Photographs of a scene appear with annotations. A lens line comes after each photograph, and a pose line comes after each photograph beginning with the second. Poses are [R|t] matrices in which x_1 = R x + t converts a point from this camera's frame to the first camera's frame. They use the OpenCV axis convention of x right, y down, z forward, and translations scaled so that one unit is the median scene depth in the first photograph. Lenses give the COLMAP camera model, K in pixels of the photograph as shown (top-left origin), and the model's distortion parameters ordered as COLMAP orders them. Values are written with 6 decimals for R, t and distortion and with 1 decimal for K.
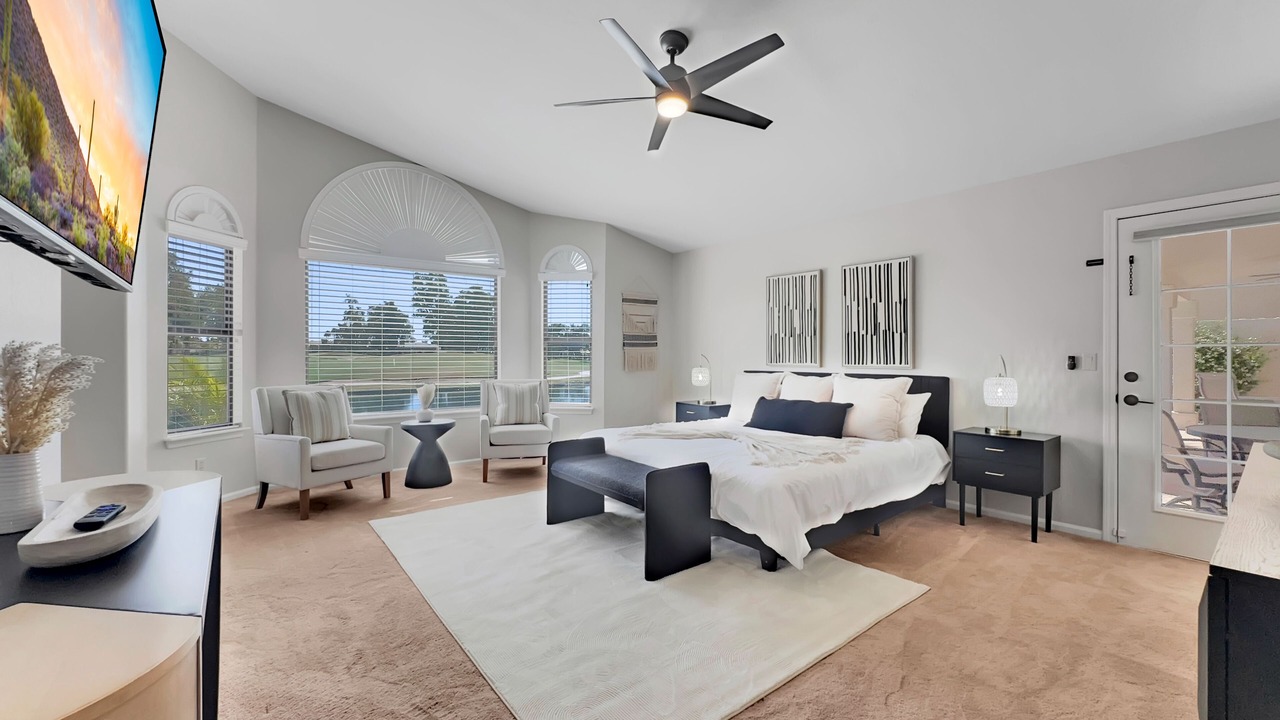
lens RADIAL K [[517.2, 0, 646.3], [0, 517.2, 357.6], [0, 0, 1]] dist [-0.005782, 0.000766]
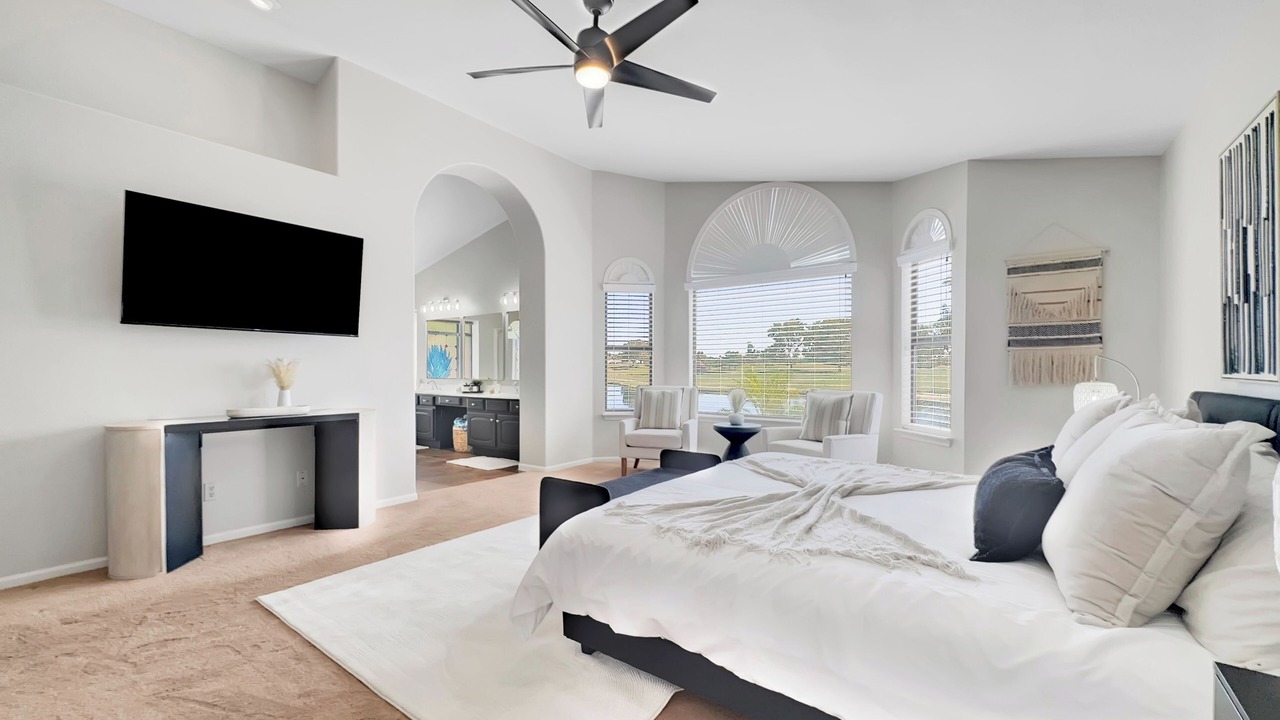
lens RADIAL K [[517.2, 0, 644.6], [0, 517.2, 361.7], [0, 0, 1]] dist [-0.005782, 0.000766]
pose [[0.264534, -0.011796, -0.964304, 0.464631], [-0.000282, 0.999924, -0.012310, 0.005444], [0.964376, 0.003529, 0.264511, 0.443666]]
